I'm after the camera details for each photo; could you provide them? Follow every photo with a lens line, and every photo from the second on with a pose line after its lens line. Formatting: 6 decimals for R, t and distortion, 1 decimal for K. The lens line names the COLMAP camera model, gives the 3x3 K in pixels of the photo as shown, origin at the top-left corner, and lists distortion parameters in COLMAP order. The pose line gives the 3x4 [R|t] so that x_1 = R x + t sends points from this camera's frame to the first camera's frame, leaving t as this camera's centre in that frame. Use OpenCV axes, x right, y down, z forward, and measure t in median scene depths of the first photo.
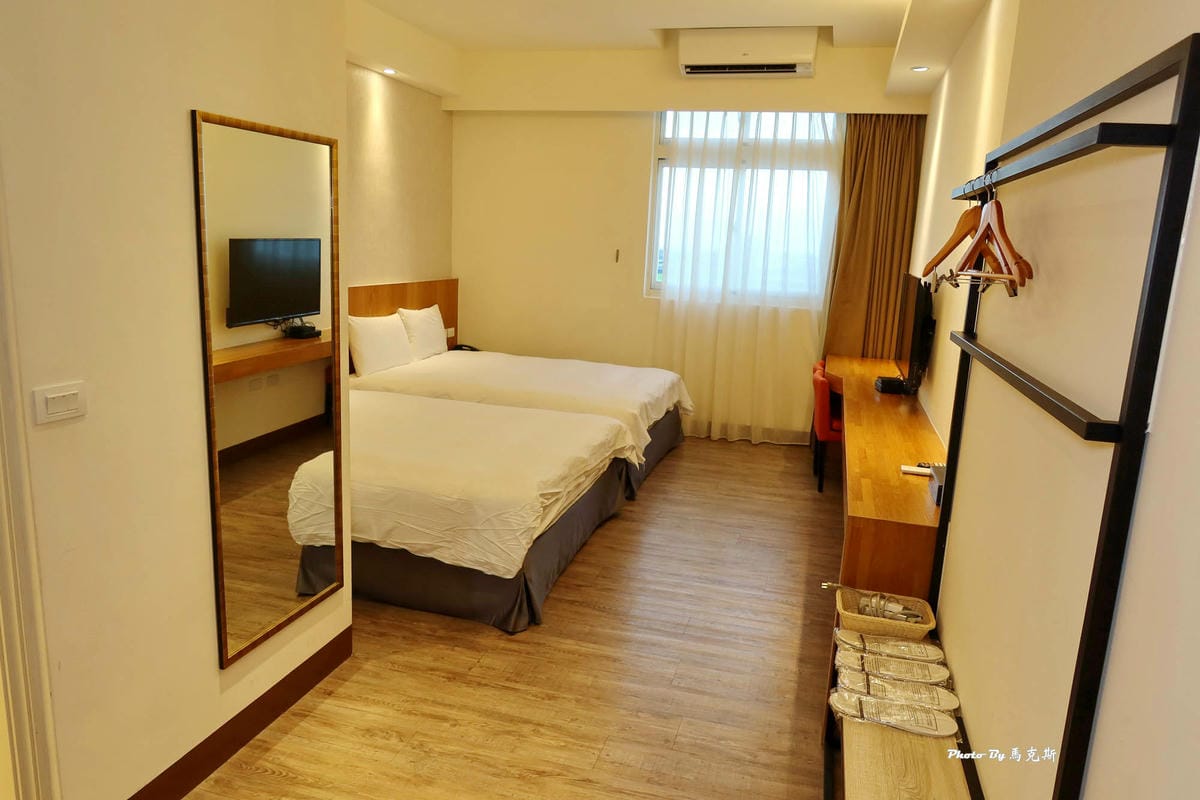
lens RADIAL K [[840.1, 0, 602.8], [0, 840.1, 394.6], [0, 0, 1]] dist [0.003688, -0.000252]
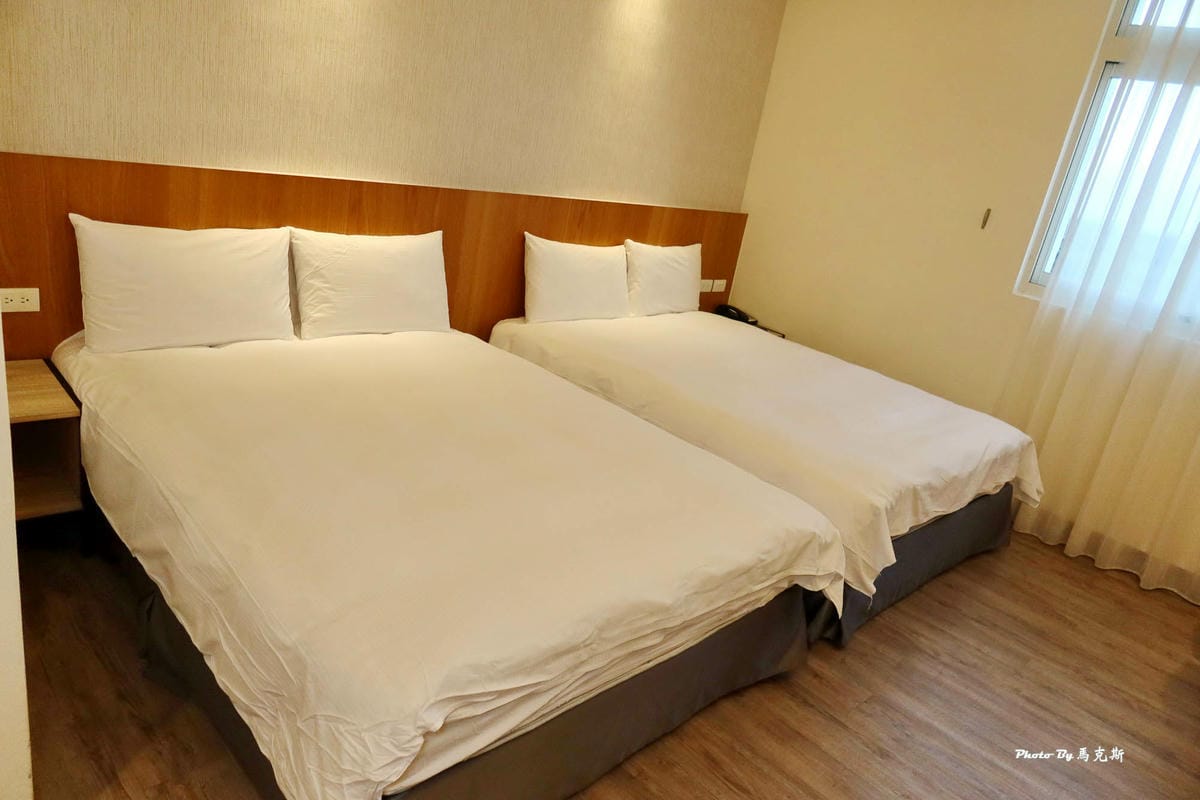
lens RADIAL K [[840.1, 0, 602.8], [0, 840.1, 394.6], [0, 0, 1]] dist [0.003688, -0.000252]
pose [[0.864659, 0.259460, -0.430169, 0.079694], [-0.226318, 0.965667, 0.127541, -0.060759], [0.448492, -0.012925, 0.893694, 0.349466]]
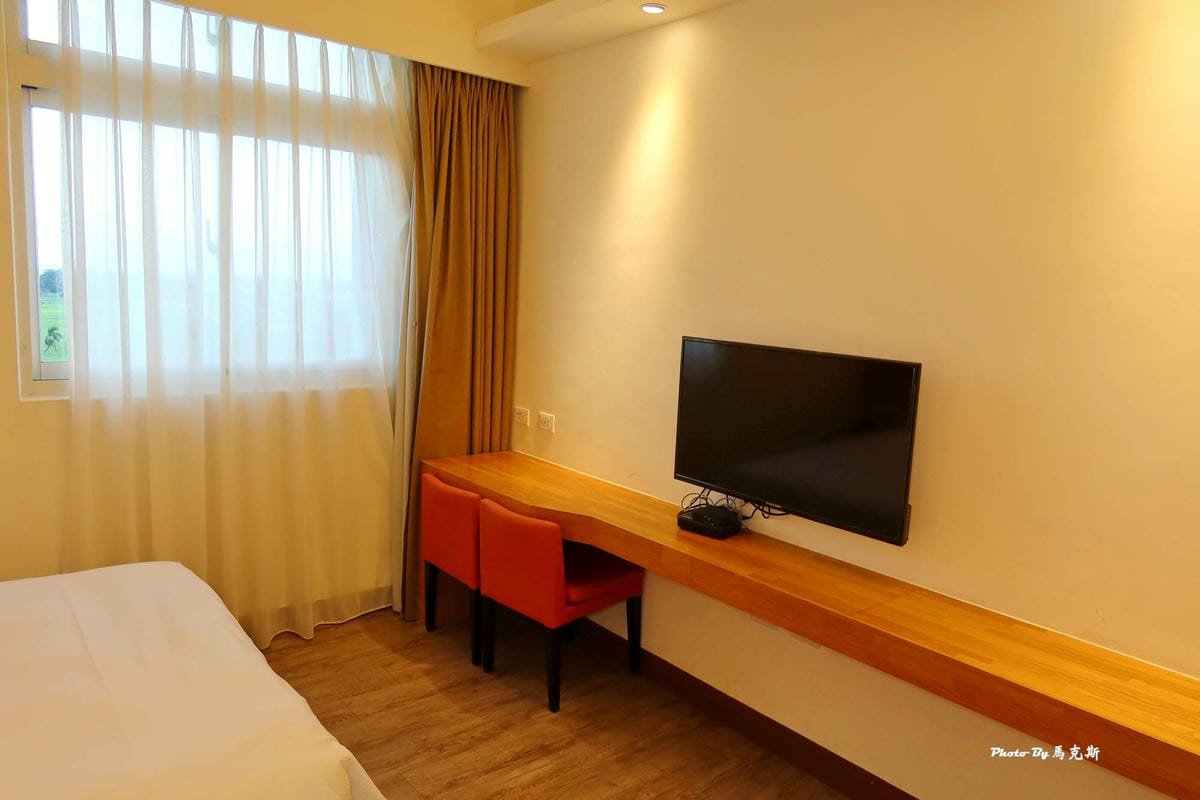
lens RADIAL K [[861.5, 0, 597.2], [0, 861.5, 396.3], [0, 0, 1]] dist [0.050064, 0.001676]
pose [[0.592113, -0.128346, 0.795569, -0.152852], [0.129637, 0.989548, 0.063156, -0.117930], [-0.795360, 0.065740, 0.602562, 0.523424]]
